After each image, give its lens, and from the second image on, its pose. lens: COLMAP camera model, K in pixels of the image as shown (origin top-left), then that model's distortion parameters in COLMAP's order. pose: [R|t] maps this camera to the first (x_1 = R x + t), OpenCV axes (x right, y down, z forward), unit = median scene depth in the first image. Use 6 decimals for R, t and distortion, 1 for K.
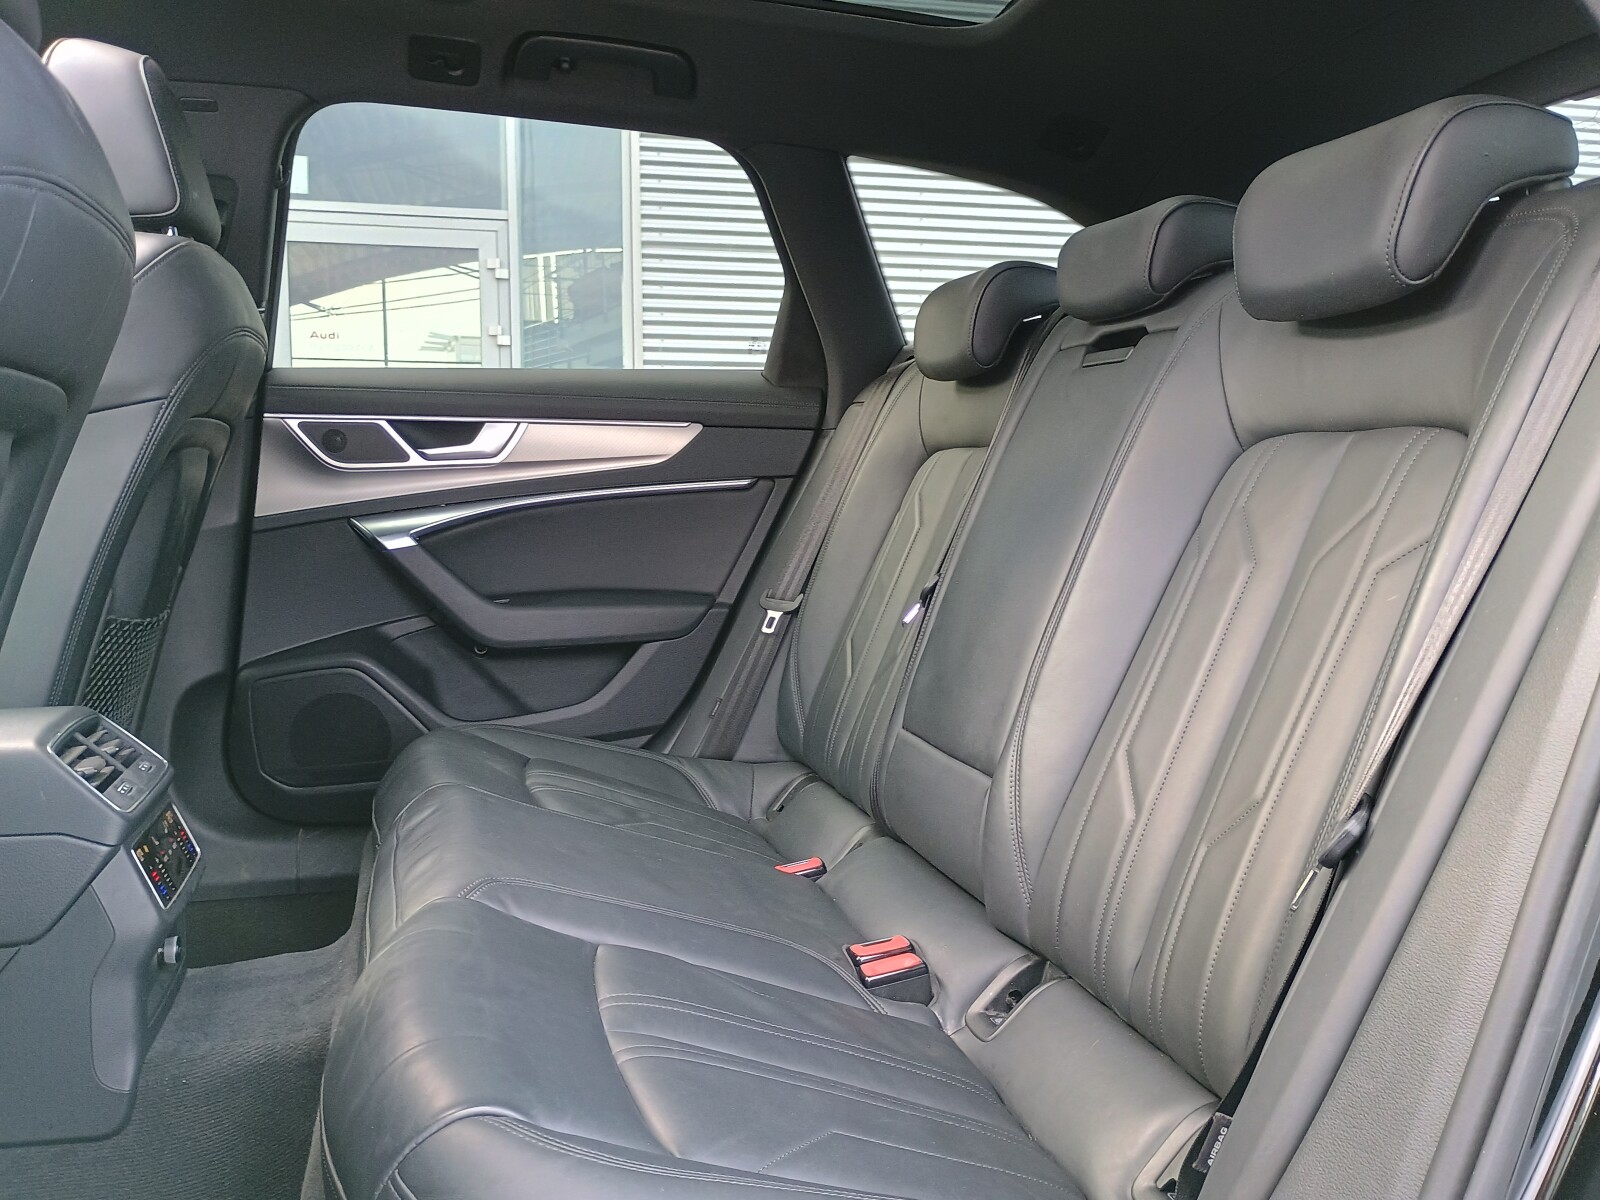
lens RADIAL K [[1381.7, 0, 802.4], [0, 1381.7, 593.4], [0, 0, 1]] dist [0.049372, -0.068853]
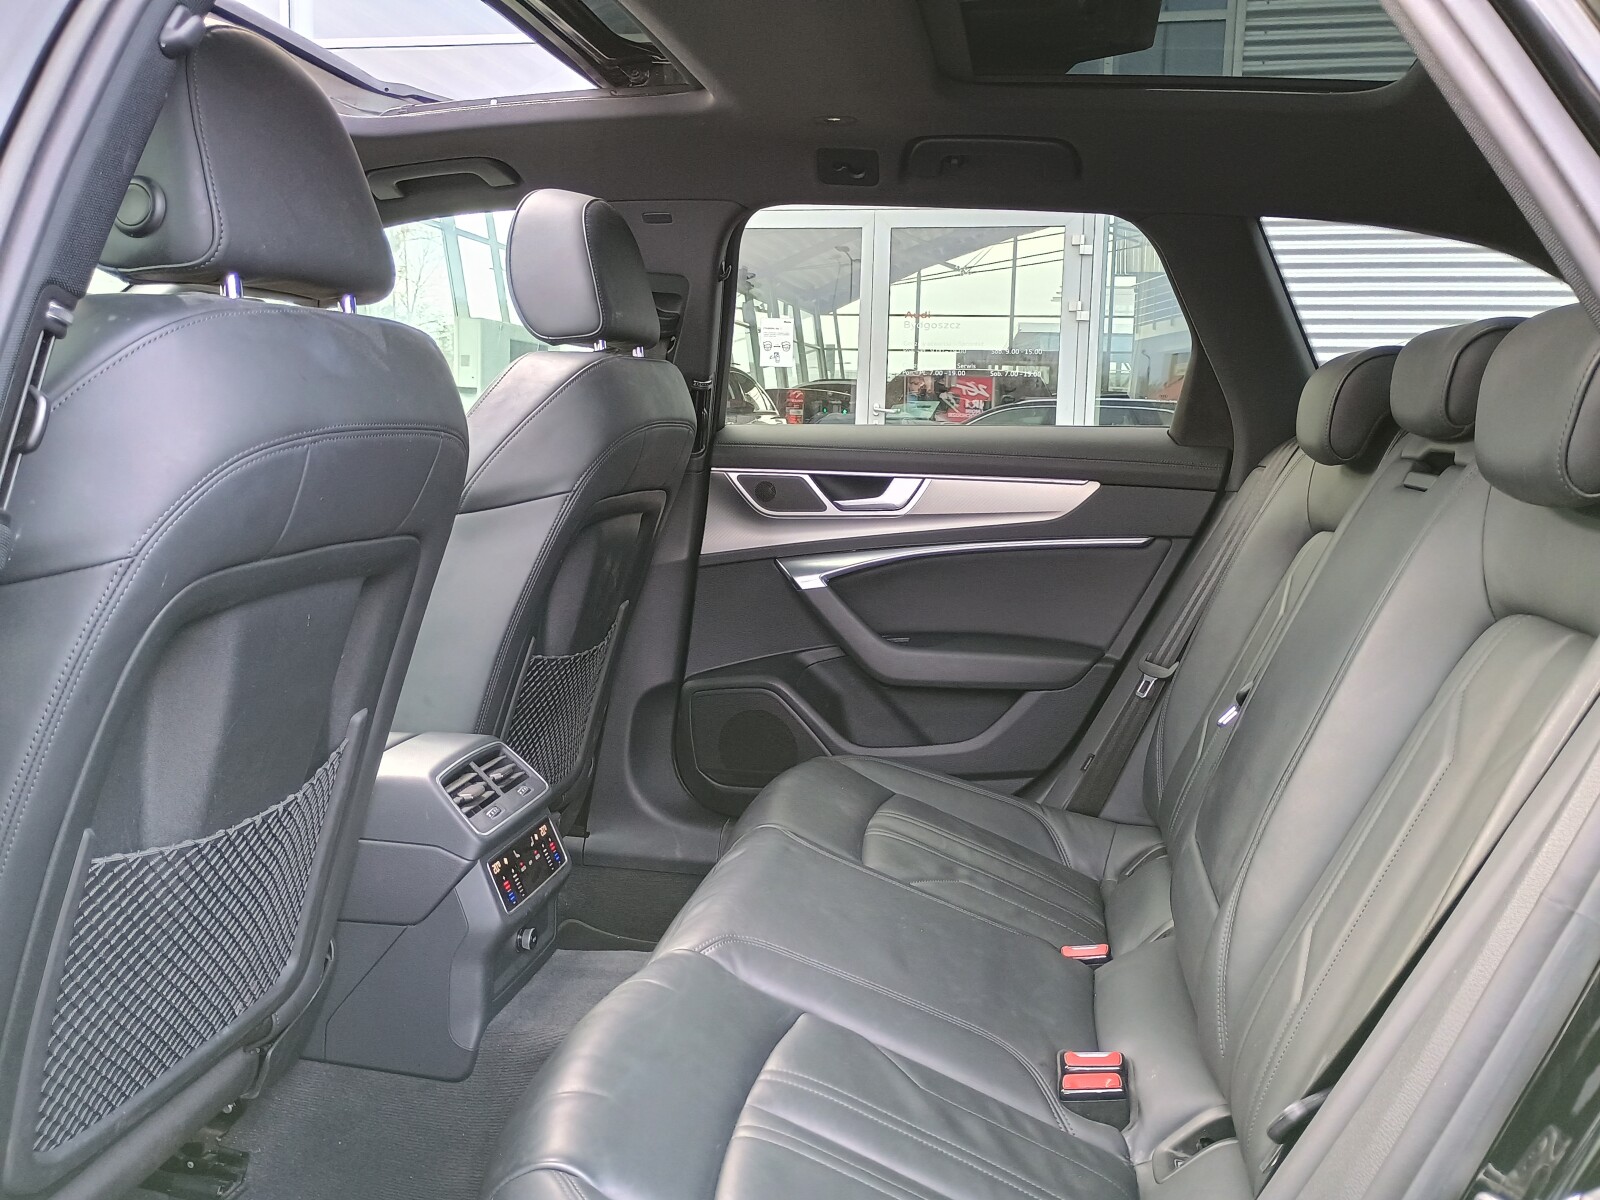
lens RADIAL K [[1366.7, 0, 778.1], [0, 1366.7, 582.1], [0, 0, 1]] dist [0.035208, -0.010530]
pose [[0.897605, 0.068354, -0.435468, 0.168934], [-0.056080, 0.997584, 0.040992, -0.081835], [0.437218, -0.012374, 0.899270, -0.012985]]
